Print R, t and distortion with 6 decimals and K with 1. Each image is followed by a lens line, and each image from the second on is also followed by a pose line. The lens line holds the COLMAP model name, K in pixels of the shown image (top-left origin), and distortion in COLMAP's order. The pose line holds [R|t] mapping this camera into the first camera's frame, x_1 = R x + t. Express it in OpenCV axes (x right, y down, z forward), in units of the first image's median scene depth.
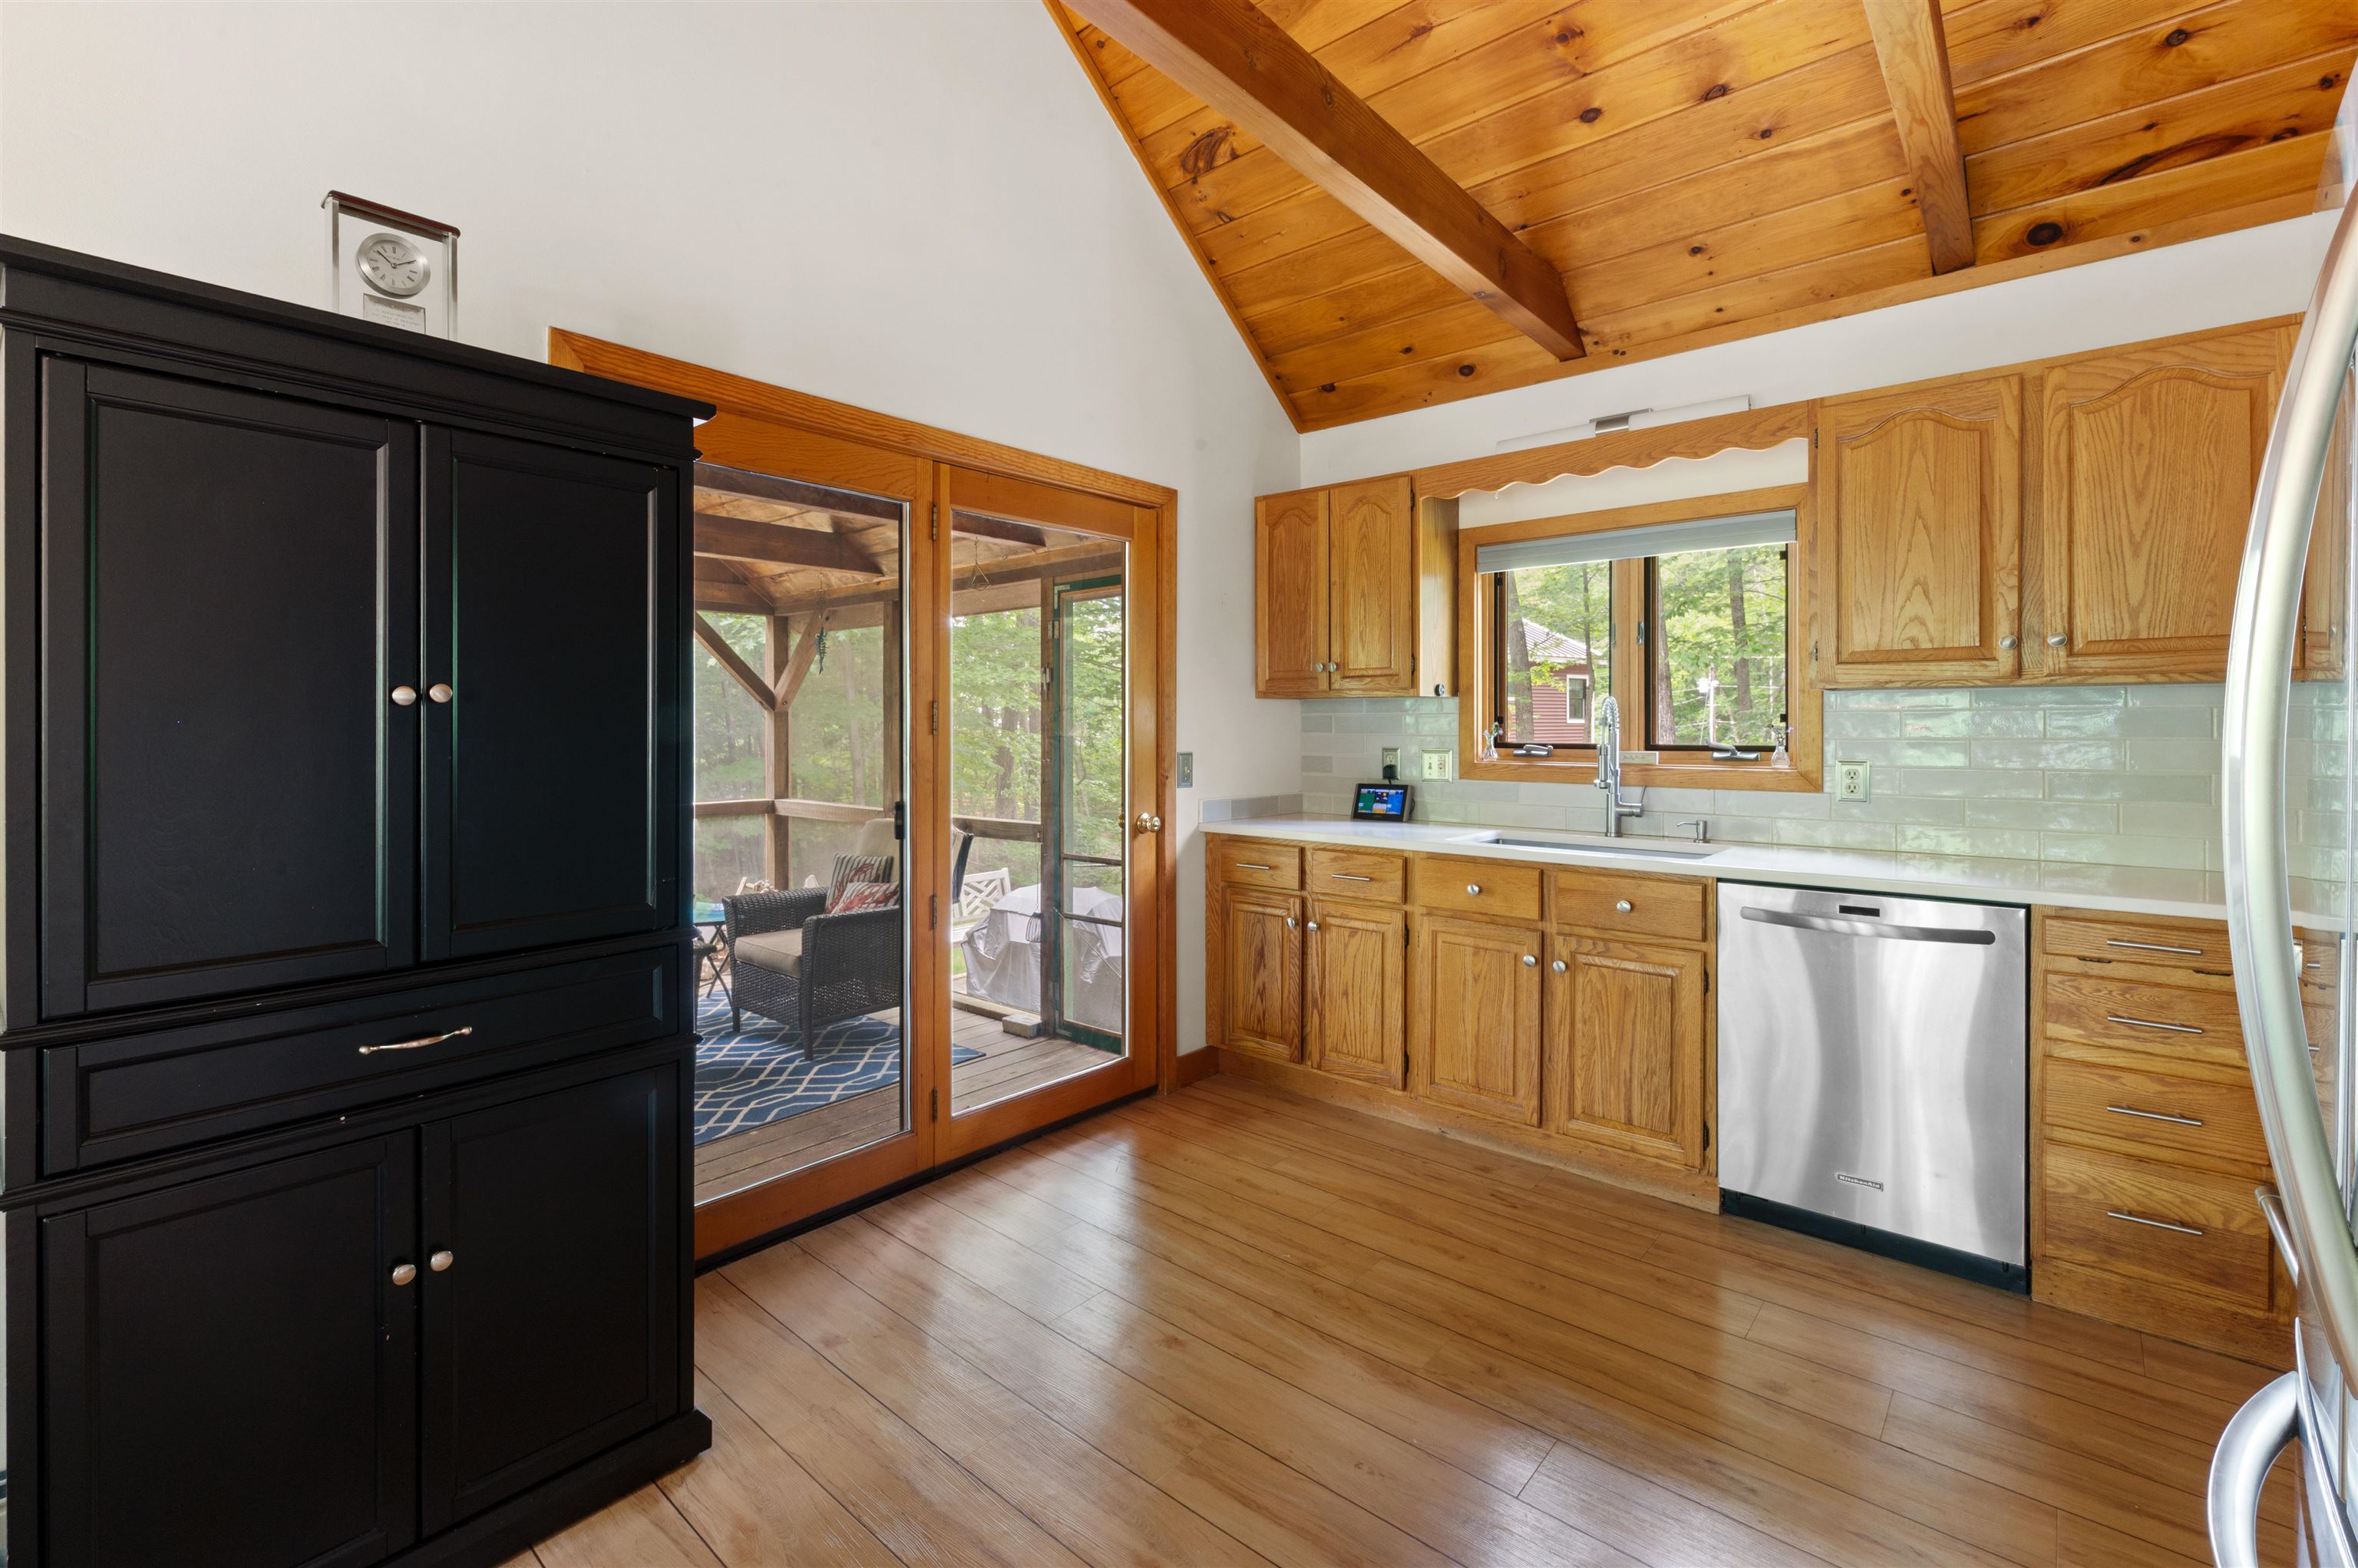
lens RADIAL K [[1078.0, 0, 1276.2], [0, 1078.0, 715.2], [0, 0, 1]] dist [0.000391, 0.000465]
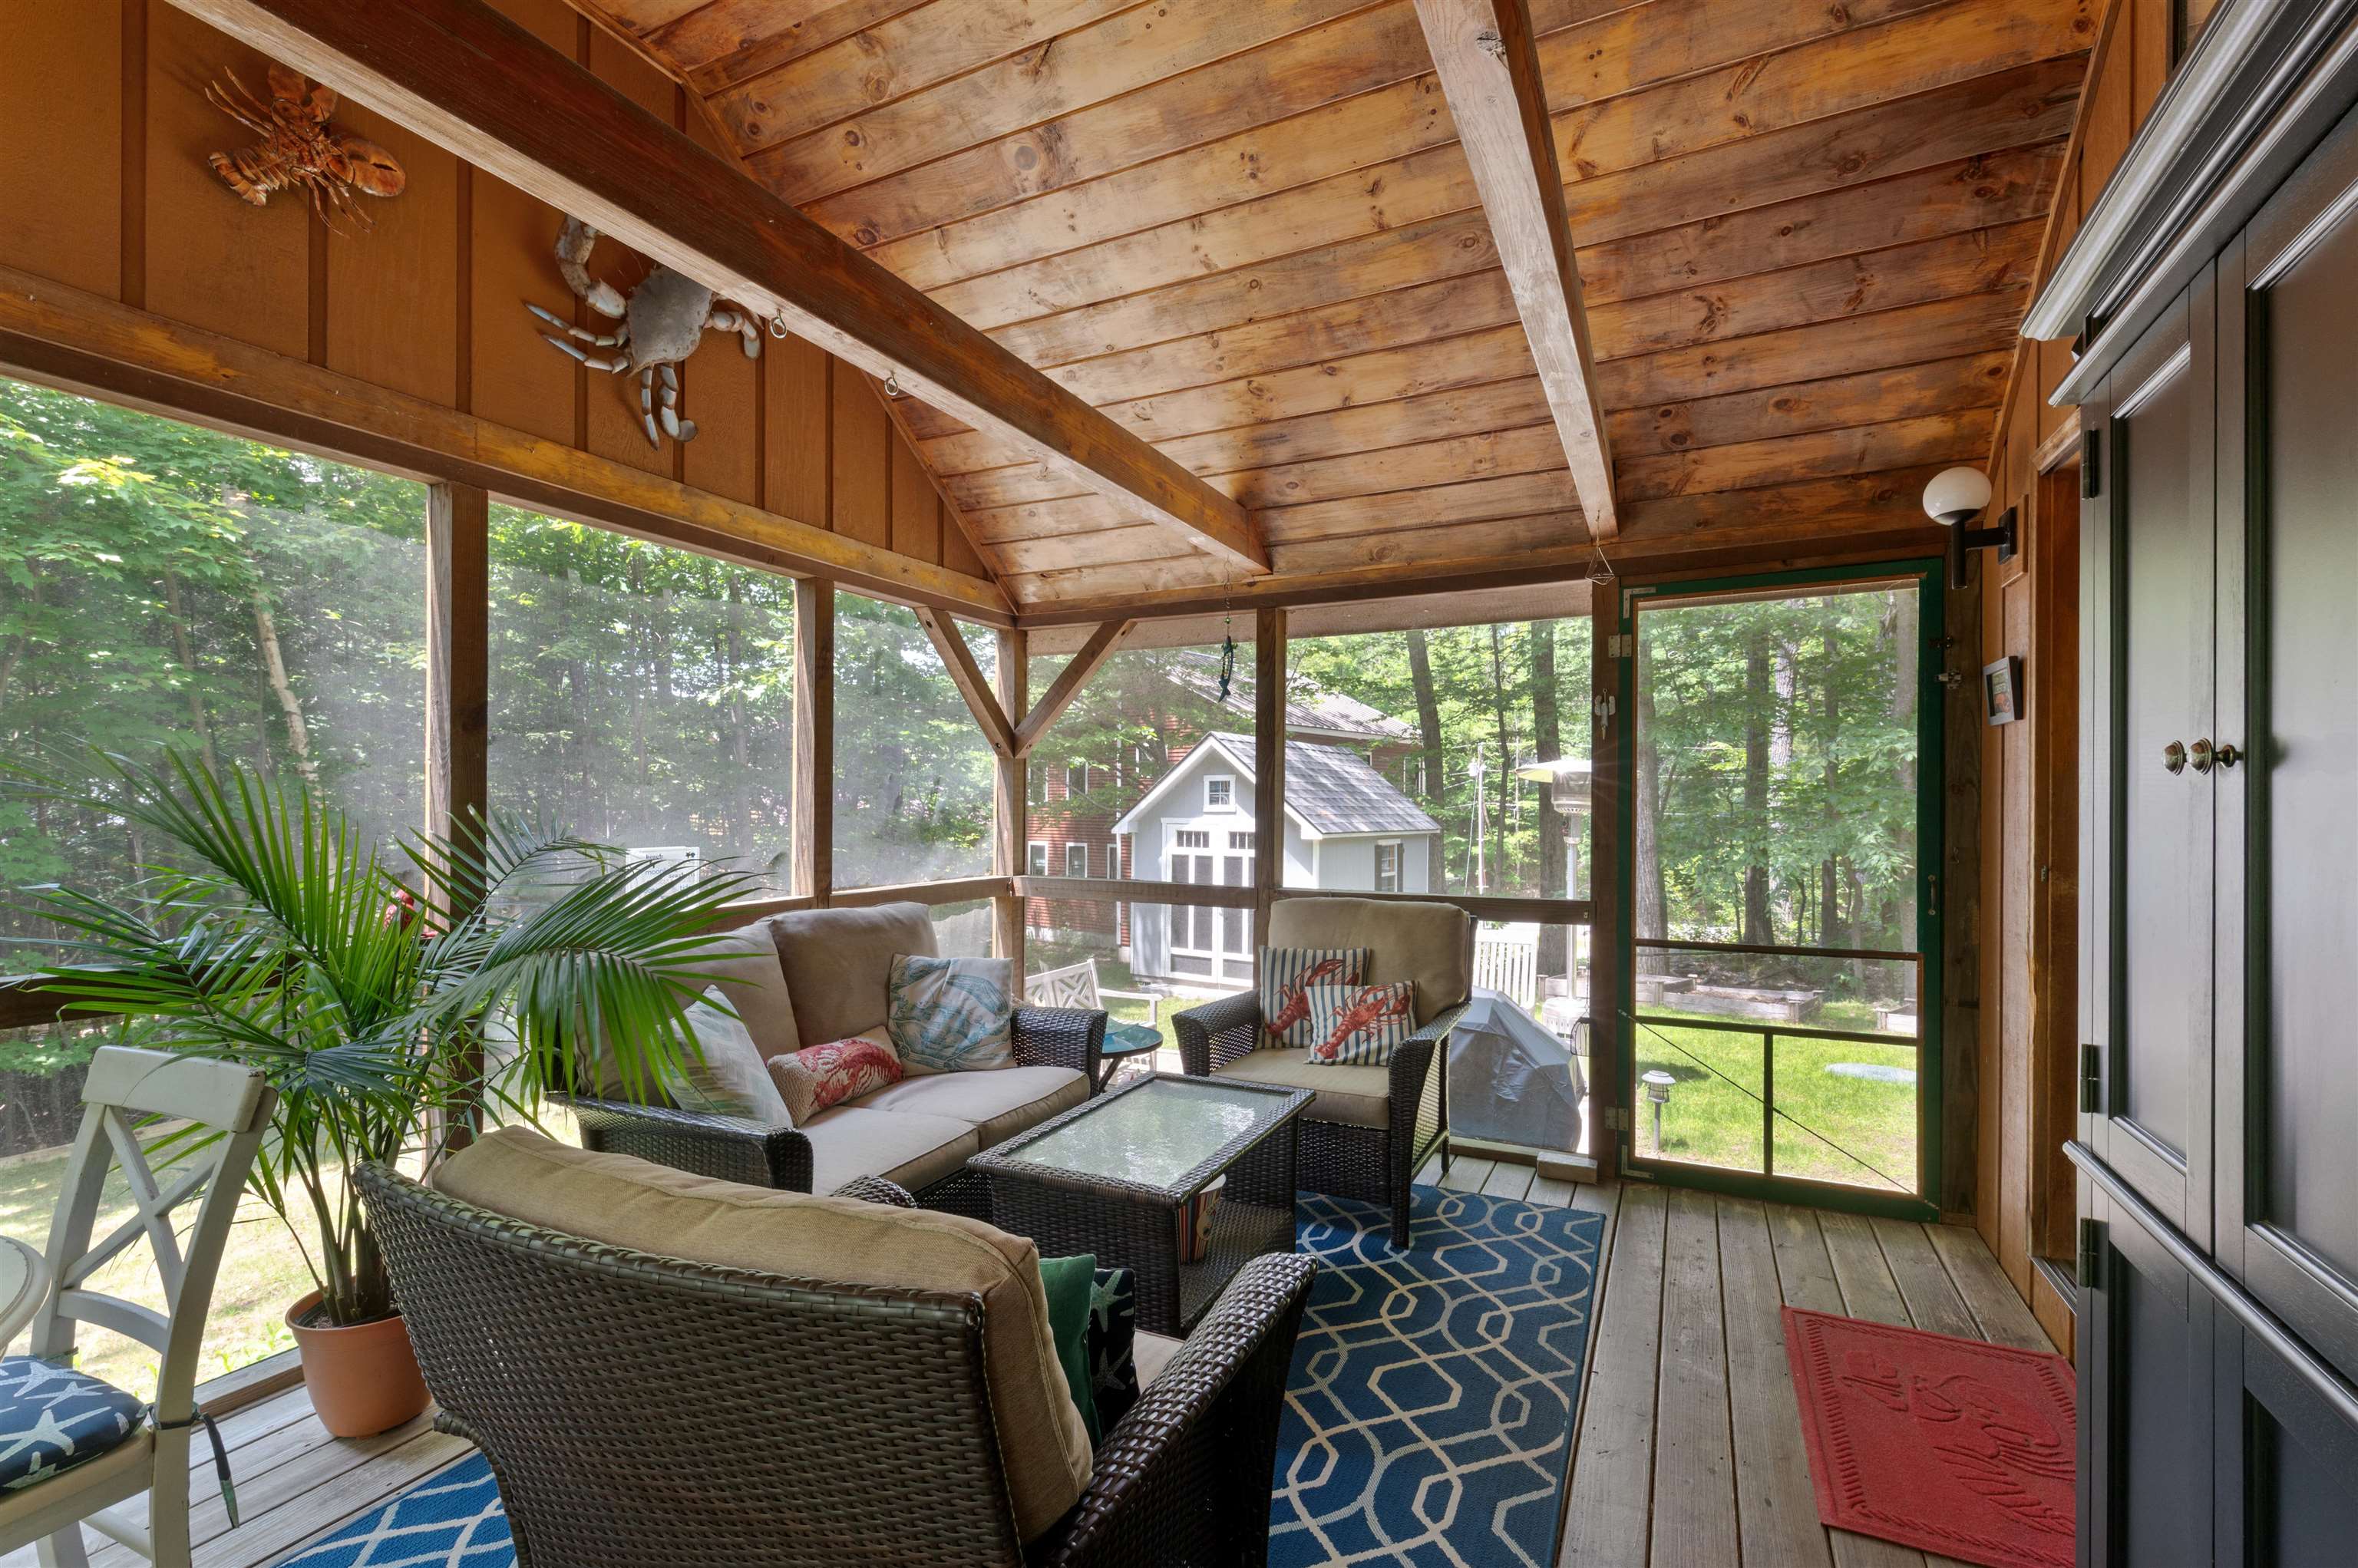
lens RADIAL K [[1019.4, 0, 1187.2], [0, 1019.4, 794.8], [0, 0, 1]] dist [0.005126, -0.000448]
pose [[0.970558, 0.013381, 0.240494, -0.749271], [-0.009440, 0.999802, -0.017533, 0.047607], [-0.240681, 0.014746, 0.970492, 0.416115]]
